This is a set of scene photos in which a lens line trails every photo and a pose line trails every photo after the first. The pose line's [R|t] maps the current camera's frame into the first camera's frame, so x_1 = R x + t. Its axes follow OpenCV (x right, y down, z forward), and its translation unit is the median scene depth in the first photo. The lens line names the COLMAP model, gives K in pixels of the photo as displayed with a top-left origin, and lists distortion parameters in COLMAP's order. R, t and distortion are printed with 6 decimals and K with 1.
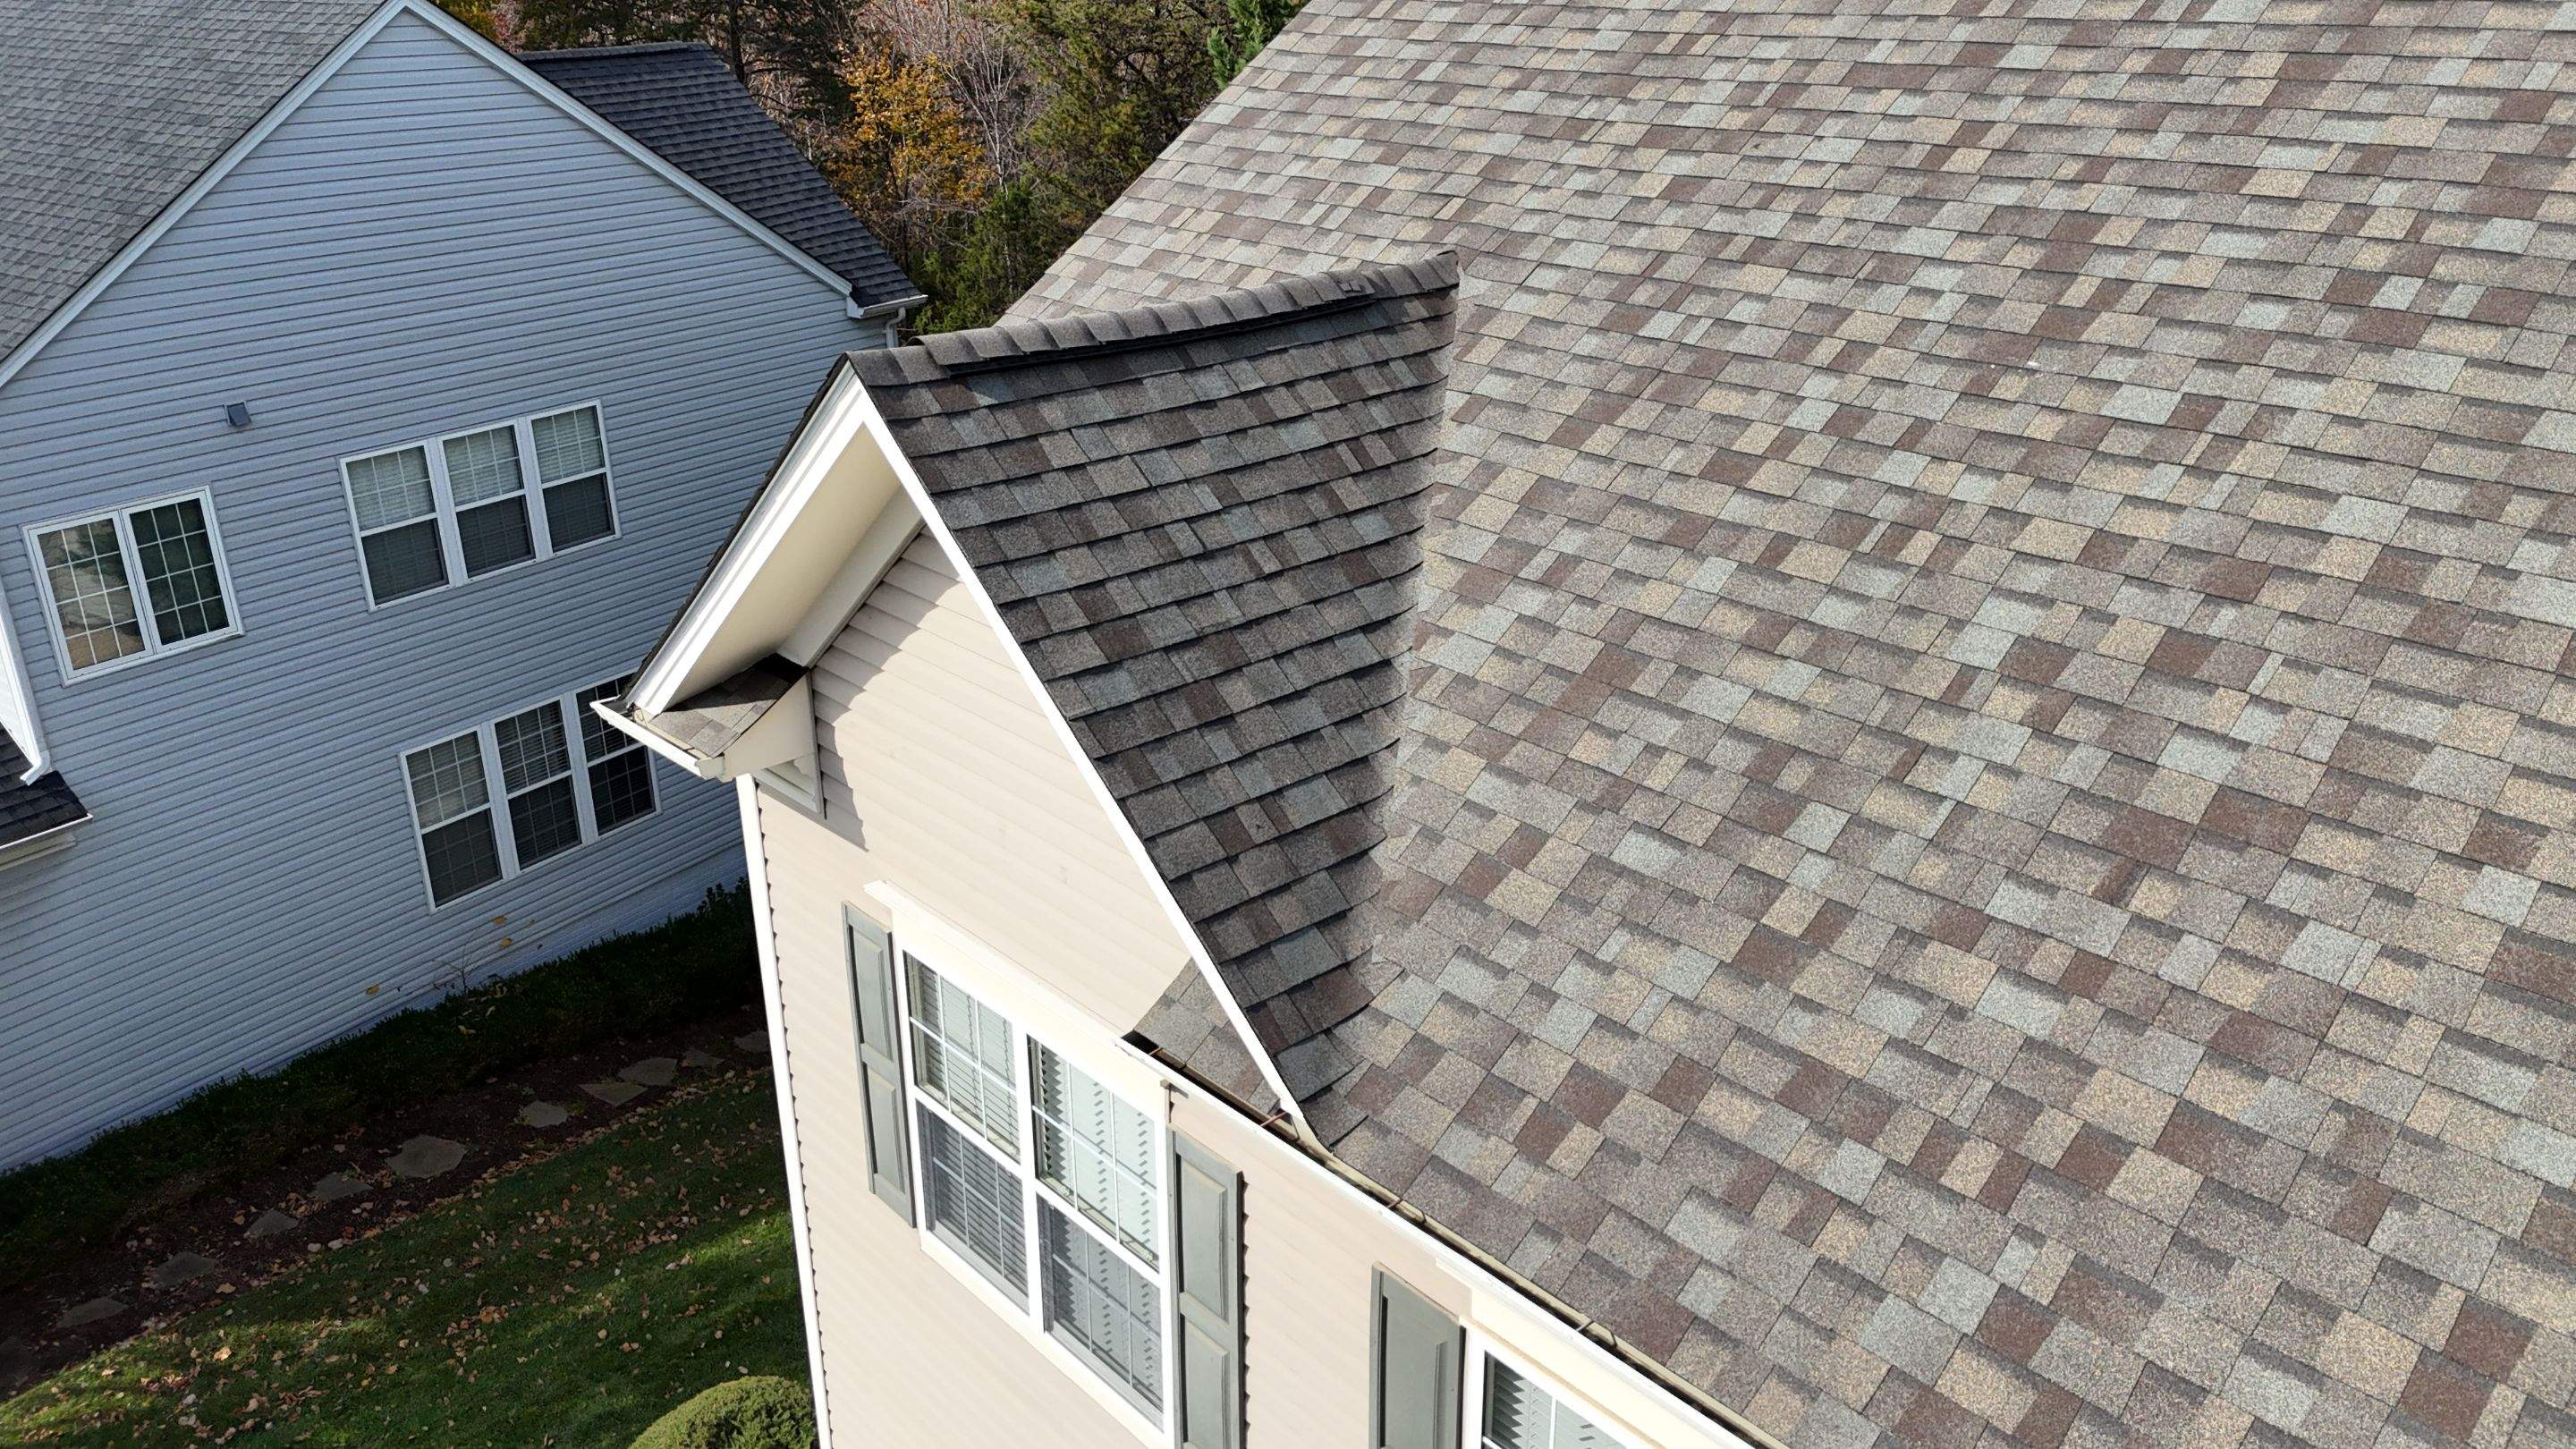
lens RADIAL K [[1889.5, 0, 1288.5], [0, 1889.5, 711.8], [0, 0, 1]] dist [0.089161, -0.090316]
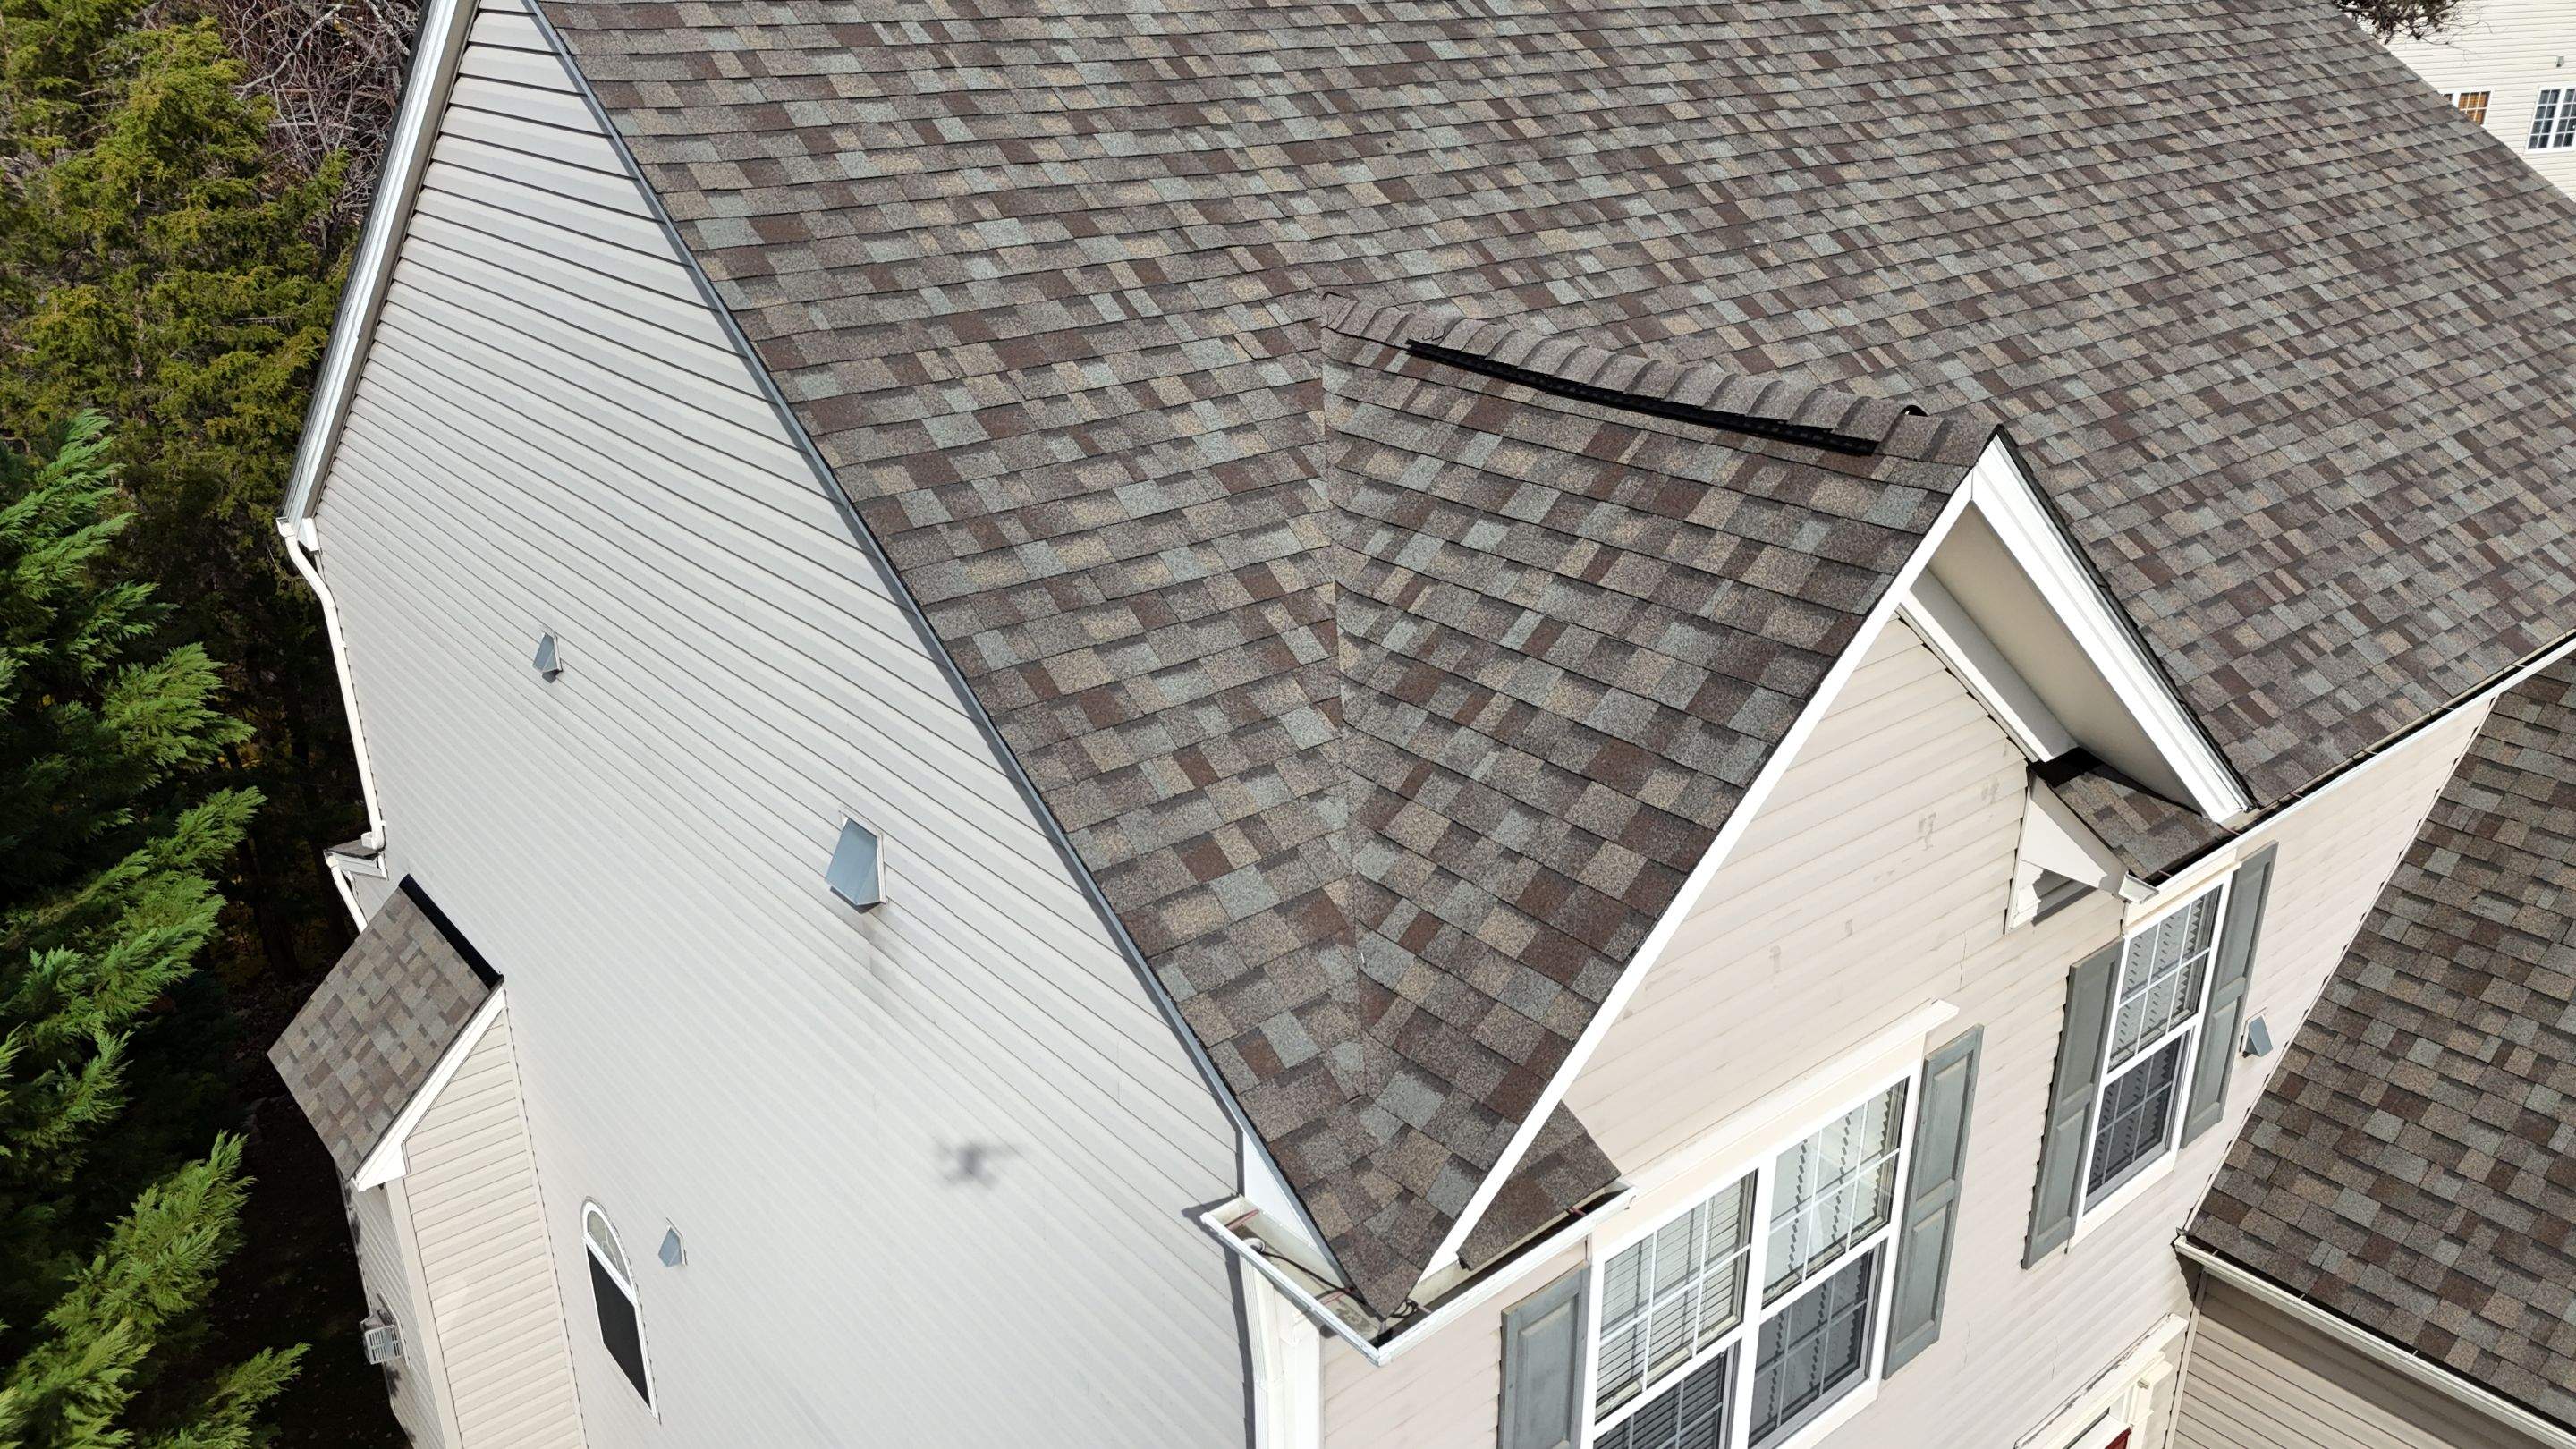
lens RADIAL K [[1889.5, 0, 1291.1], [0, 1889.5, 734.2], [0, 0, 1]] dist [0.089161, -0.090316]
pose [[0.045035, -0.381626, 0.923219, -1.180453], [0.391781, 0.856869, 0.335088, -0.516764], [-0.918956, 0.346609, 0.188103, 1.258810]]
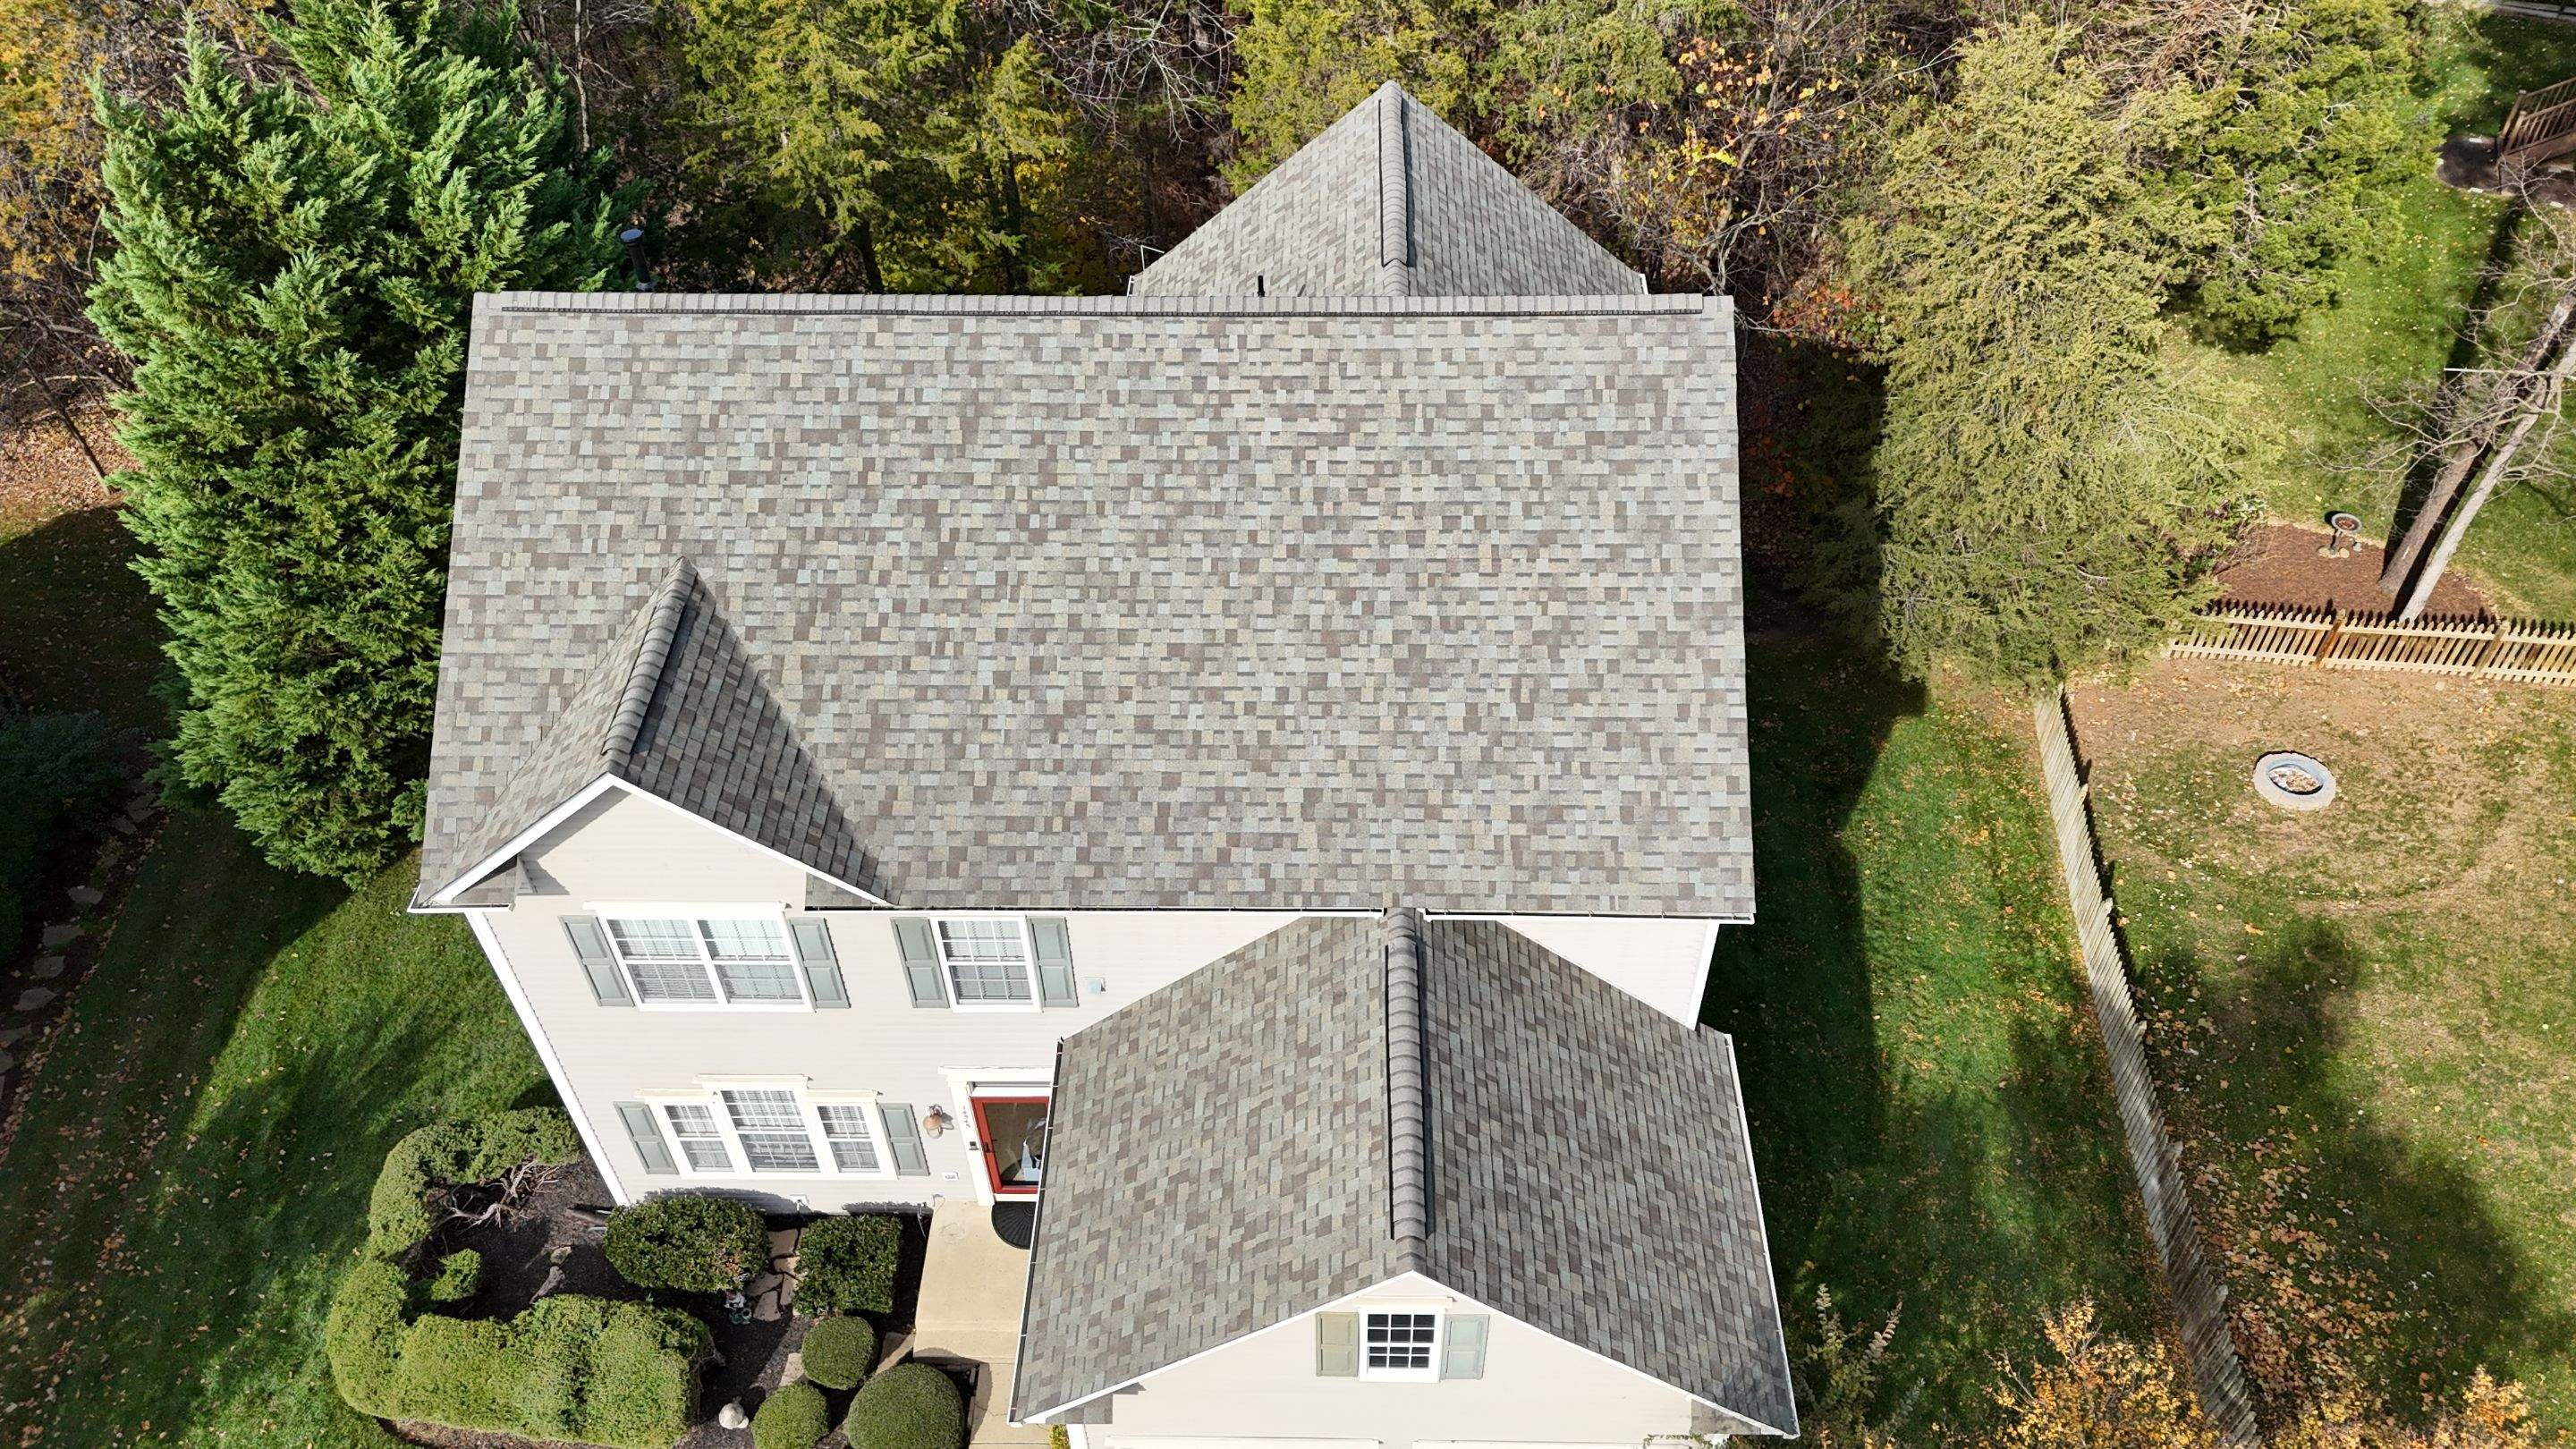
lens RADIAL K [[1889.5, 0, 1320.8], [0, 1889.5, 733.2], [0, 0, 1]] dist [0.089161, -0.090316]
pose [[0.683276, -0.528386, 0.503926, -0.944108], [0.280778, 0.827231, 0.486674, -1.370239], [-0.674016, -0.191041, 0.713587, -1.763493]]
